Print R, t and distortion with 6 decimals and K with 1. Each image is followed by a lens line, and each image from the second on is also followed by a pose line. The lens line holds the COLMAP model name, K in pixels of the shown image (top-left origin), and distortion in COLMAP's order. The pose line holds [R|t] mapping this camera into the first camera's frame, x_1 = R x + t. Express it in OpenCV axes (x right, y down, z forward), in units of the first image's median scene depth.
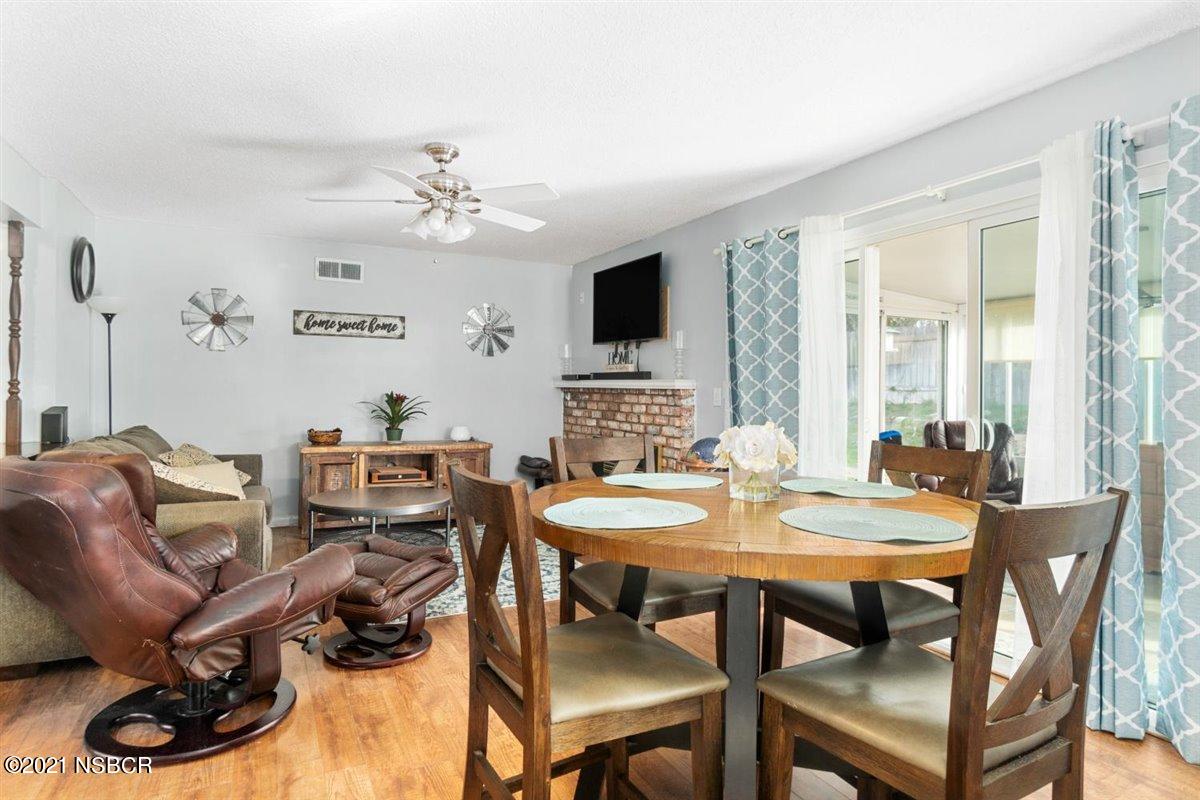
lens RADIAL K [[662.7, 0, 594.6], [0, 662.7, 384.6], [0, 0, 1]] dist [-0.001140, 0.000203]
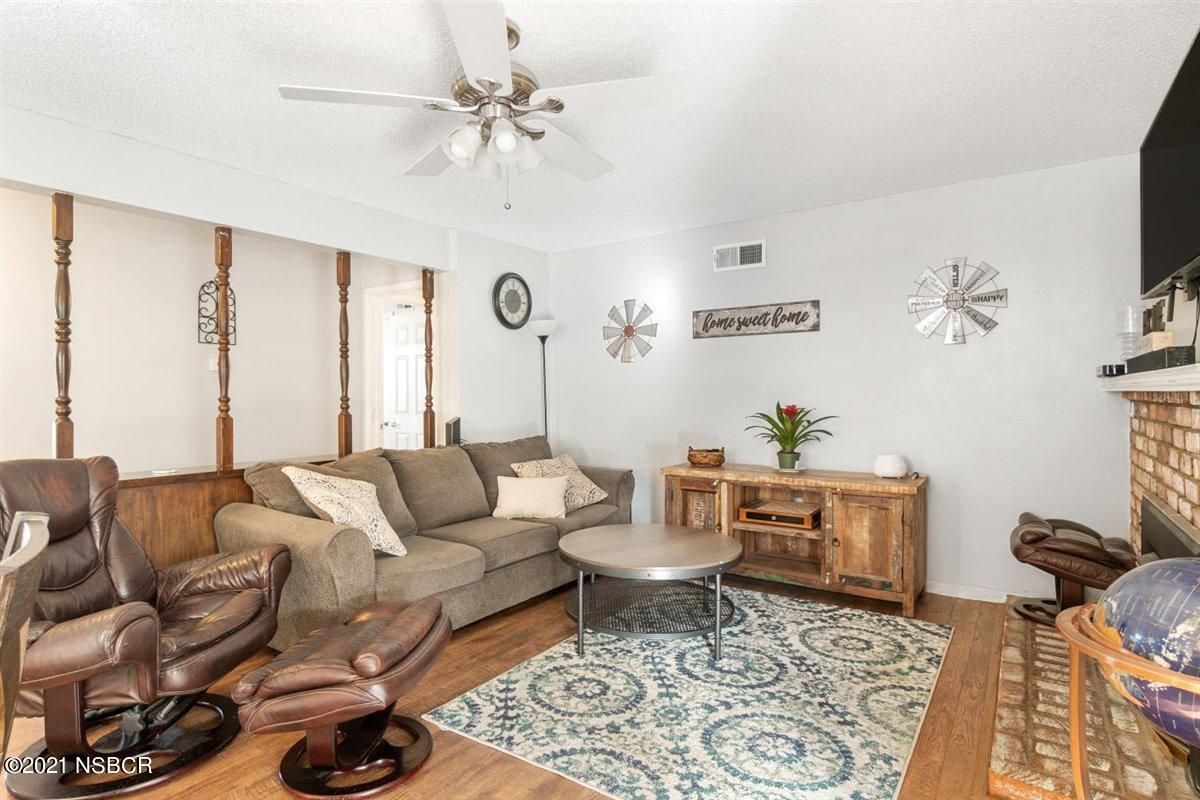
lens RADIAL K [[624.0, 0, 595.9], [0, 624.0, 396.4], [0, 0, 1]] dist [0.000602, 0.000320]
pose [[0.479586, -0.015315, -0.877361, 0.216890], [0.017163, 0.999820, -0.008071, 0.006101], [0.877327, -0.011188, 0.479763, 0.486290]]
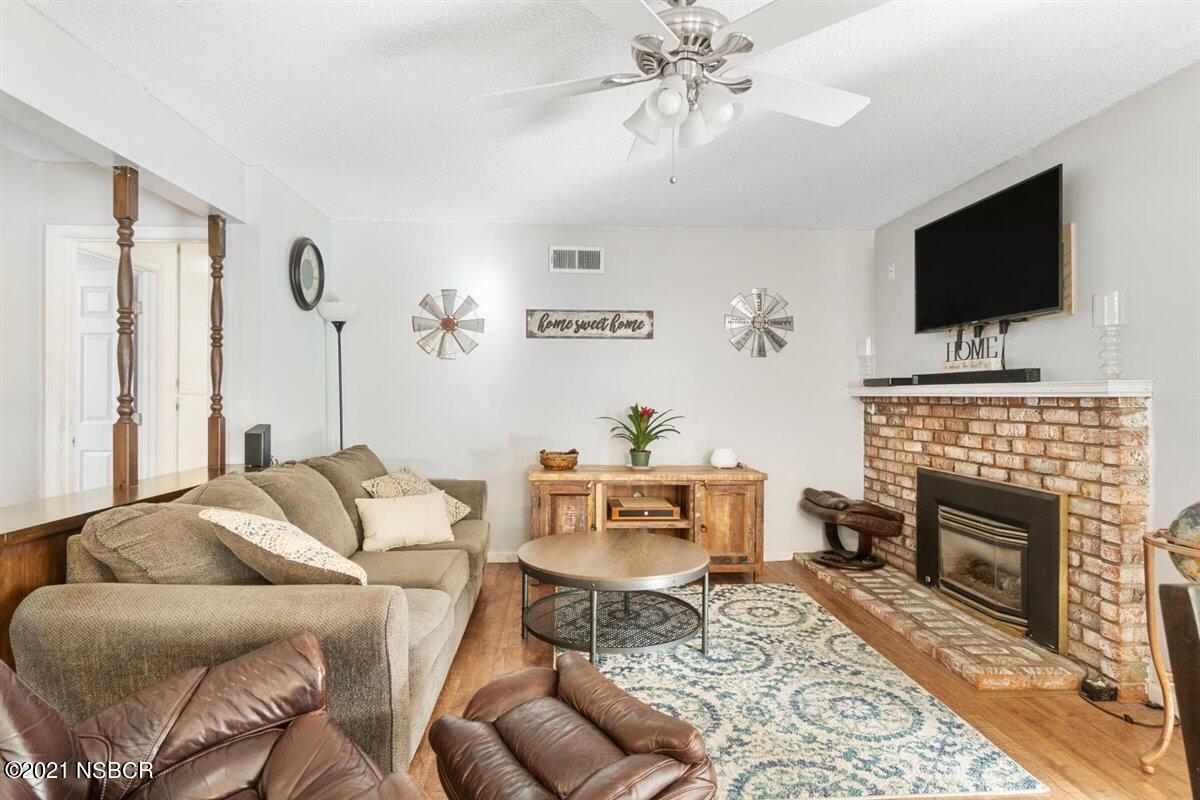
lens RADIAL K [[624.0, 0, 595.9], [0, 624.0, 396.4], [0, 0, 1]] dist [0.000602, 0.000320]
pose [[0.918345, -0.011150, -0.395624, -0.055341], [0.011999, 0.999928, -0.000329, 0.000971], [0.395599, -0.004445, 0.918413, 0.297819]]
